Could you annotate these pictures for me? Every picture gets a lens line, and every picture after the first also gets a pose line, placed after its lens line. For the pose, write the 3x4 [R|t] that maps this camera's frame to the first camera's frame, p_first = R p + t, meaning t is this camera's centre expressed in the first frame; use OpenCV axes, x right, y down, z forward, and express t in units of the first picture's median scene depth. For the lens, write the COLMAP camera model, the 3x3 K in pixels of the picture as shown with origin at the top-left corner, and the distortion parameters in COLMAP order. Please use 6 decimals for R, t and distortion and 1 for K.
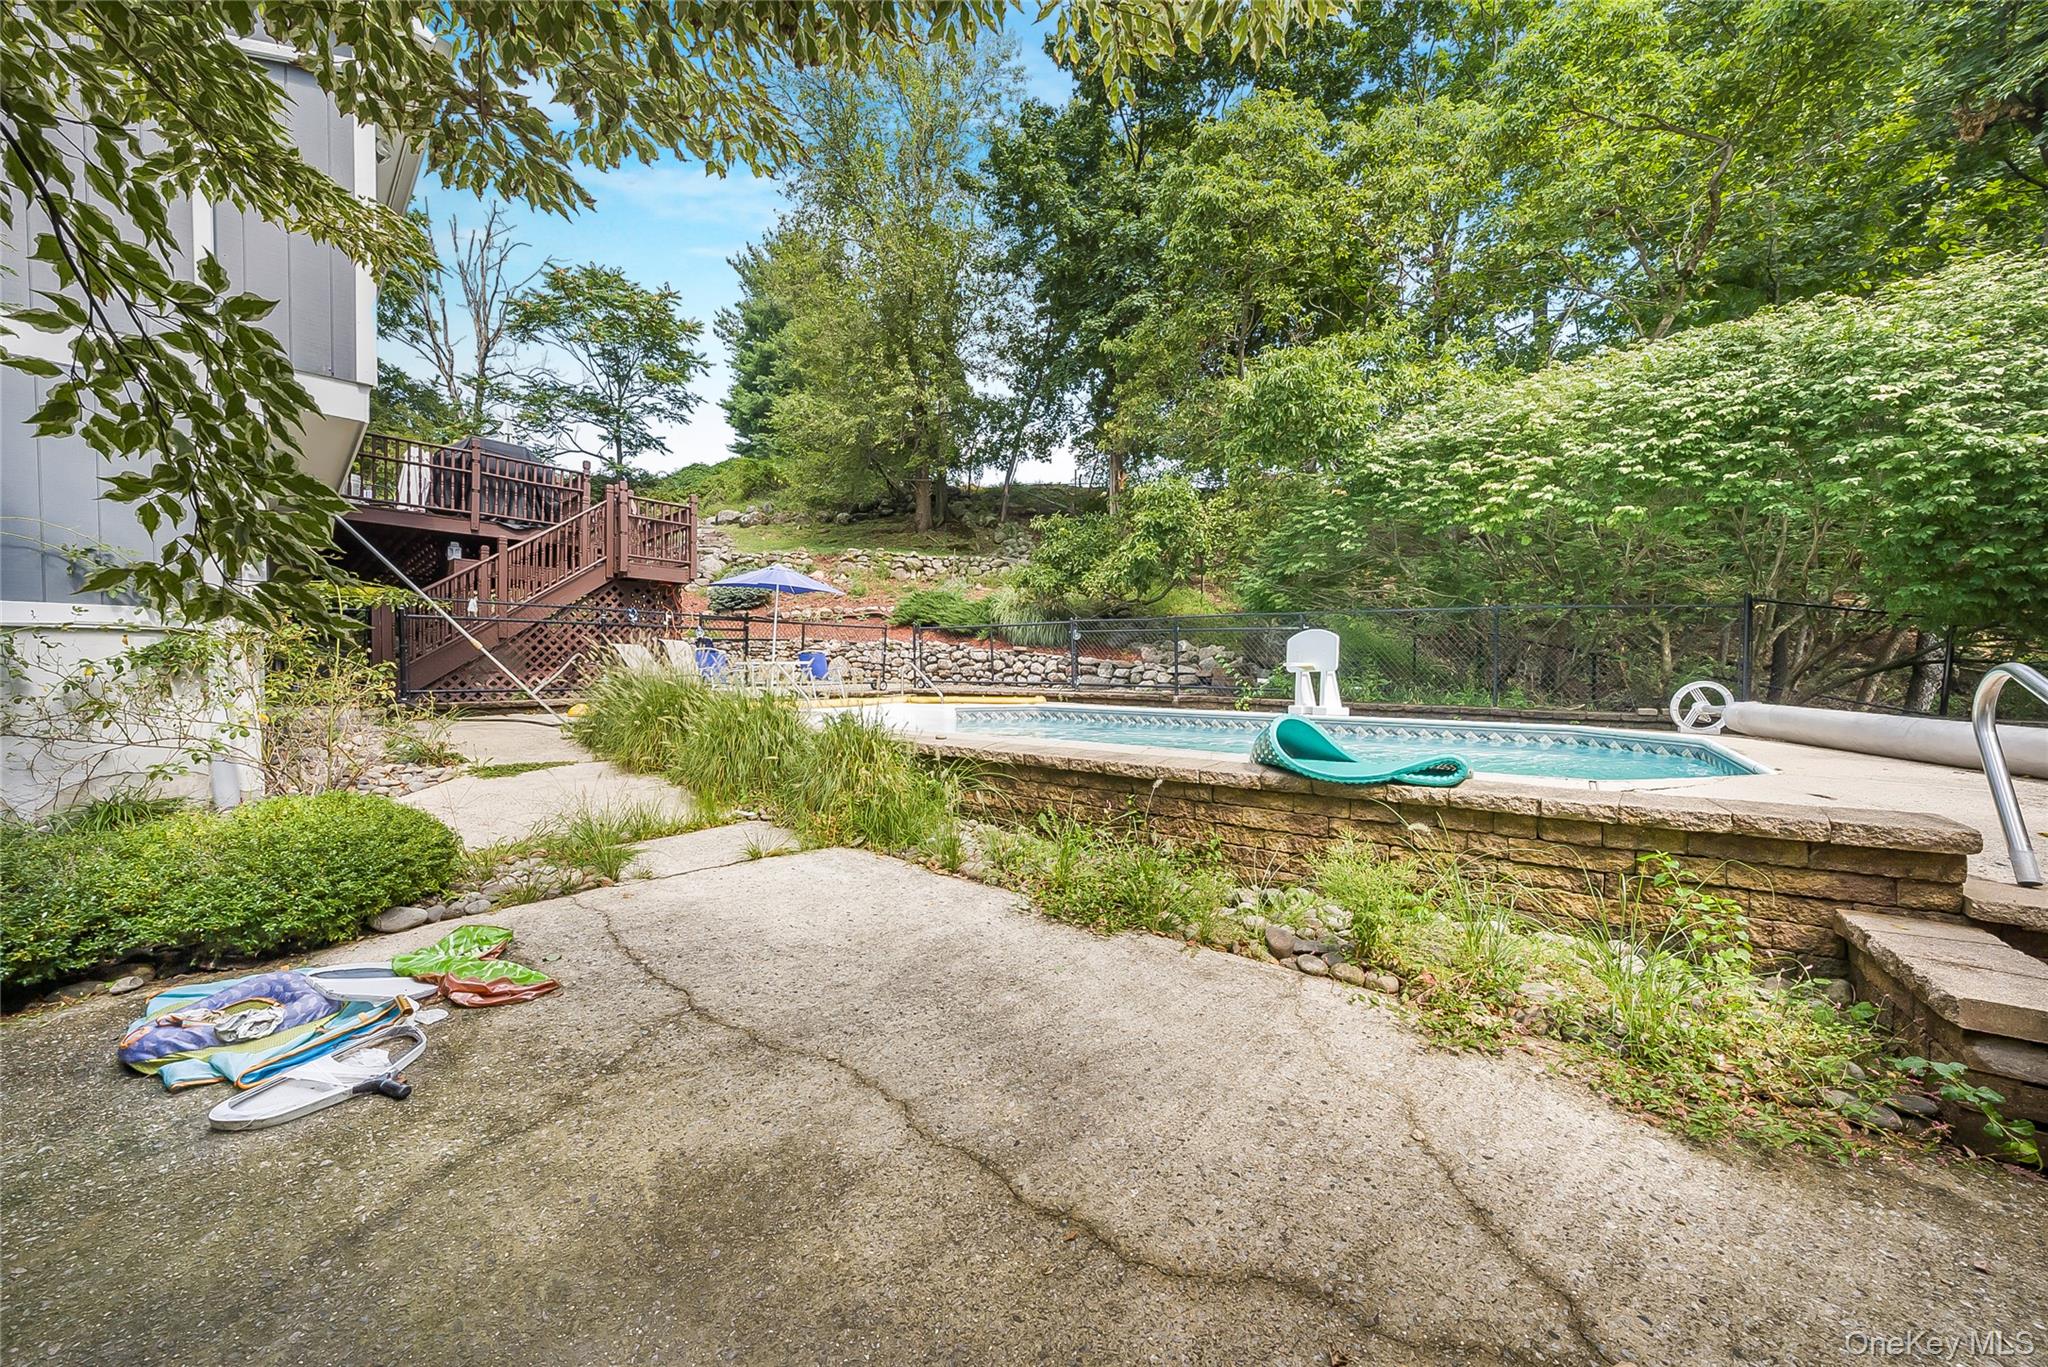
lens RADIAL K [[728.4, 0, 1019.1], [0, 728.4, 664.9], [0, 0, 1]] dist [-0.000789, 0.000024]
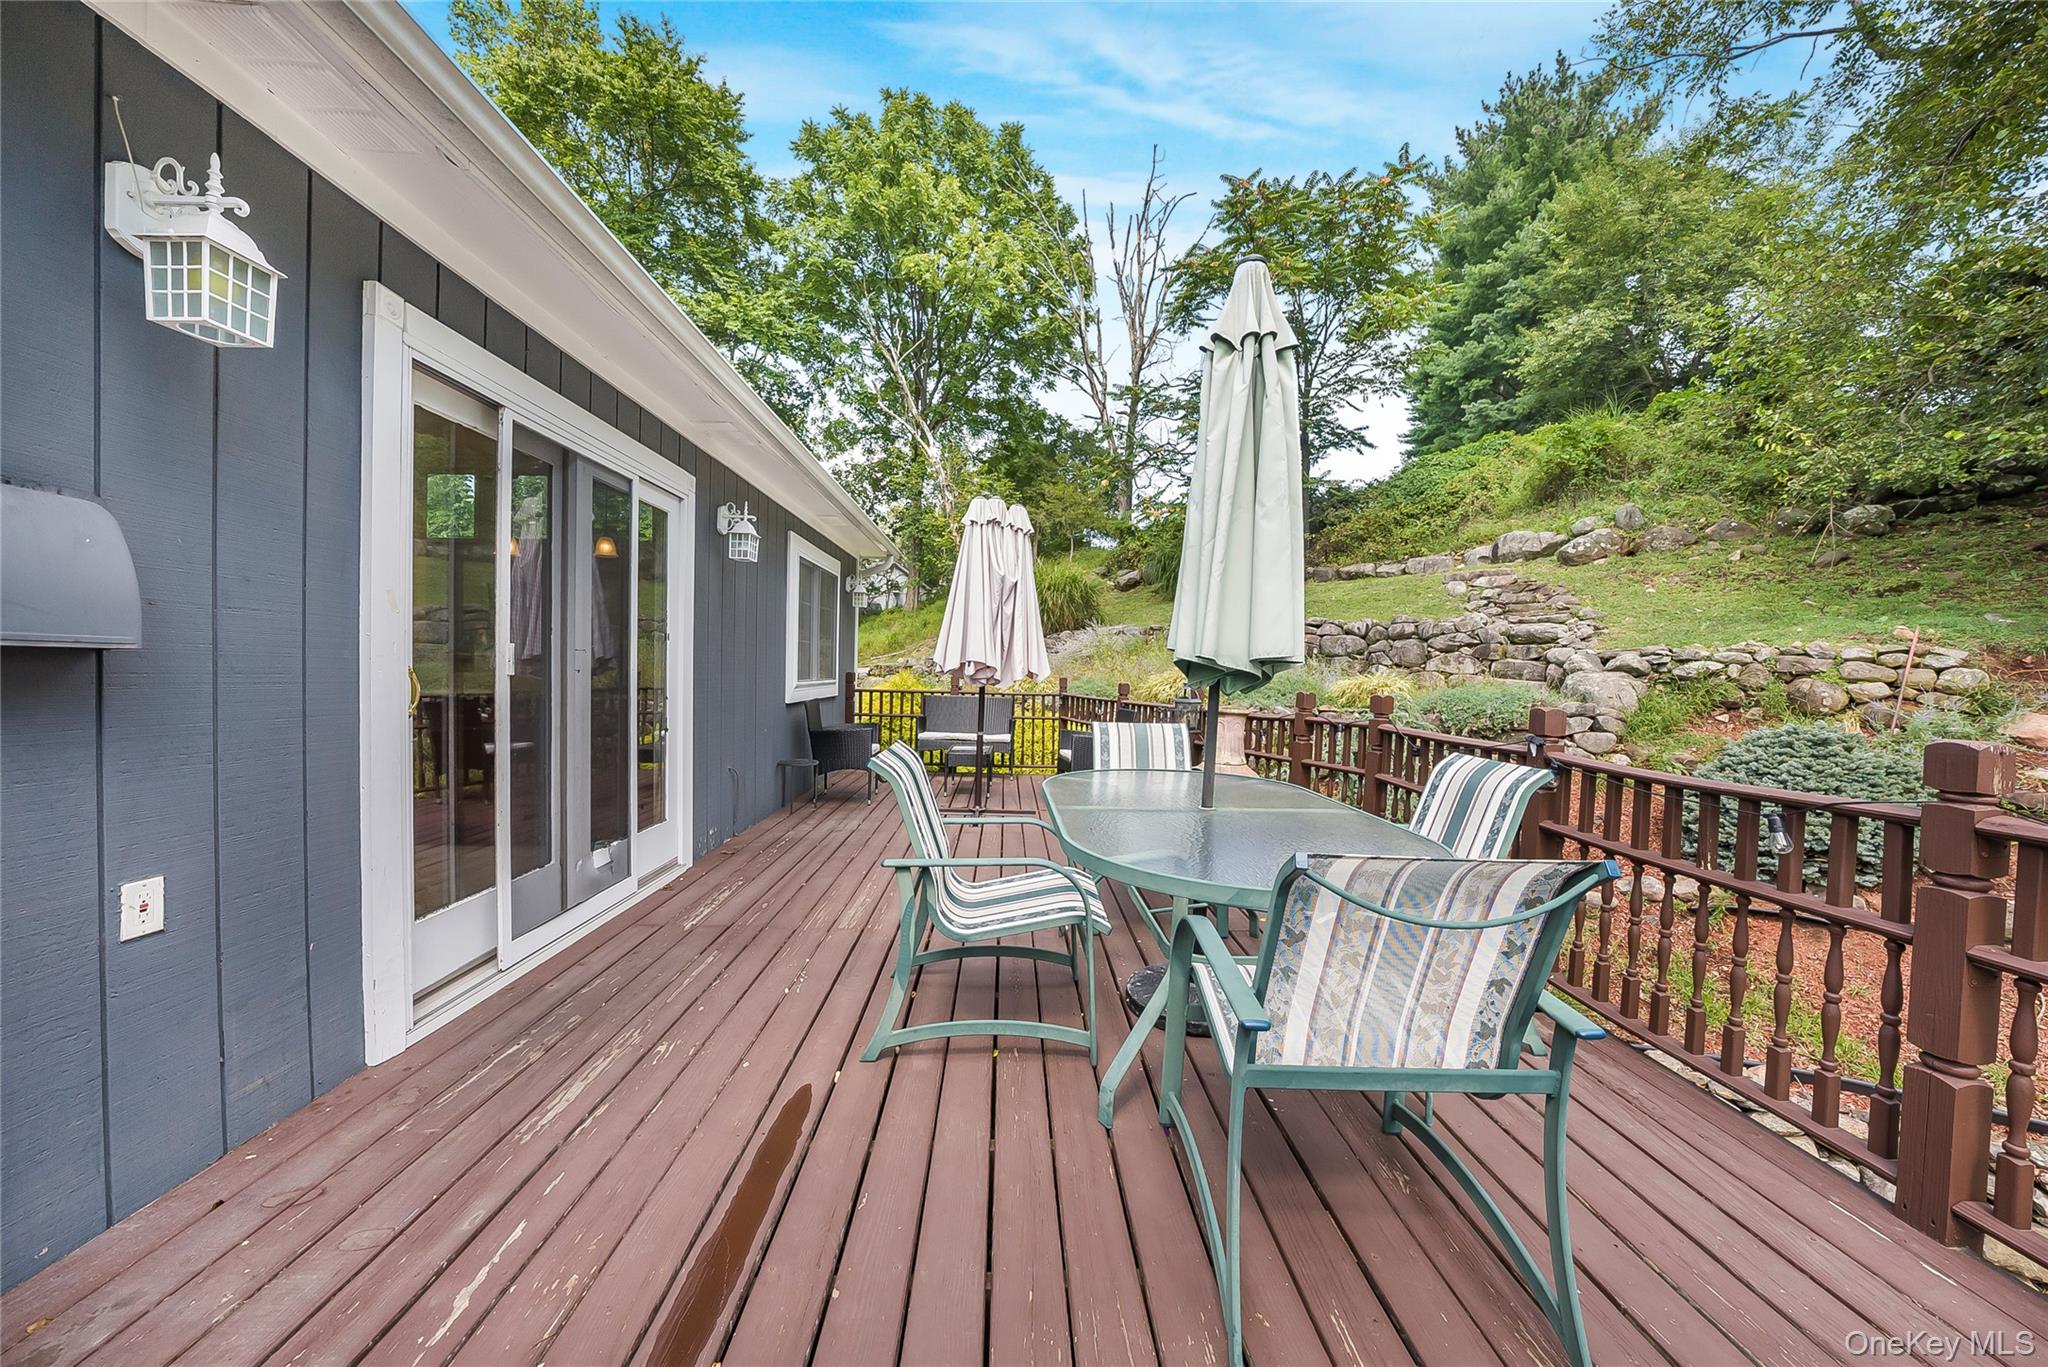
lens RADIAL K [[728.4, 0, 1019.1], [0, 728.4, 664.9], [0, 0, 1]] dist [-0.000789, 0.000024]
pose [[0.708486, 0.016672, -0.705528, -0.262657], [-0.023774, 0.999717, -0.000250, -0.100092], [0.705324, 0.016950, 0.708682, 0.352648]]
